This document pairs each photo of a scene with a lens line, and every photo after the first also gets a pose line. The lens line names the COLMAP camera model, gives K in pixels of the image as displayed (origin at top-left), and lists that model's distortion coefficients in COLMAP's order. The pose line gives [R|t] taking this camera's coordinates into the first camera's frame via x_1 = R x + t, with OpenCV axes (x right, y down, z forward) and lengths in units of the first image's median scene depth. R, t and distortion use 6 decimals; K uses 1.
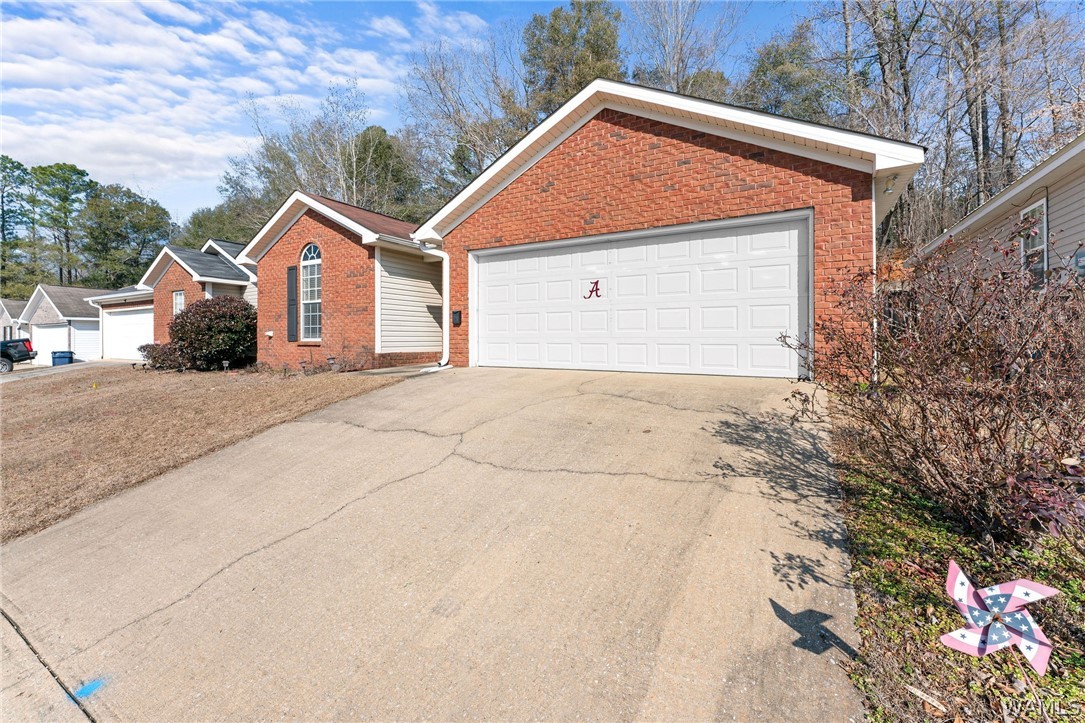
lens RADIAL K [[436.5, 0, 542.9], [0, 436.5, 332.9], [0, 0, 1]] dist [0.001433, 0.000321]
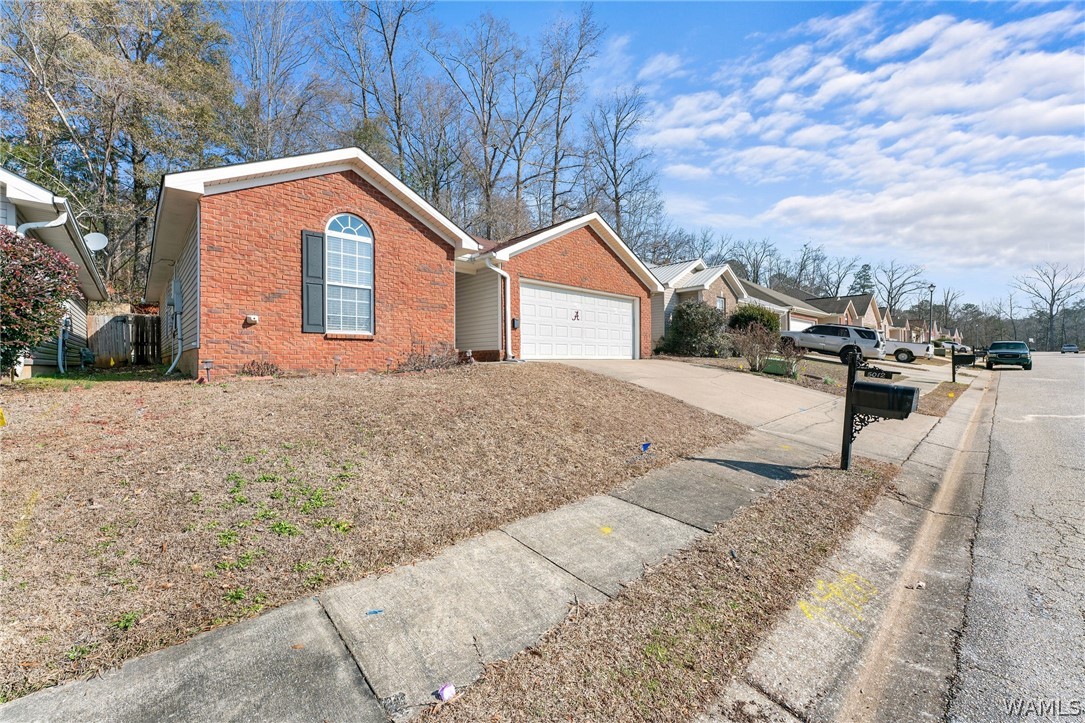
lens RADIAL K [[436.5, 0, 541.7], [0, 436.5, 362.1], [0, 0, 1]] dist [0.001433, 0.000321]
pose [[0.284348, -0.003370, 0.958715, -1.515692], [-0.007136, 0.999959, 0.005632, 0.079344], [-0.958695, -0.008443, 0.284312, 0.537520]]
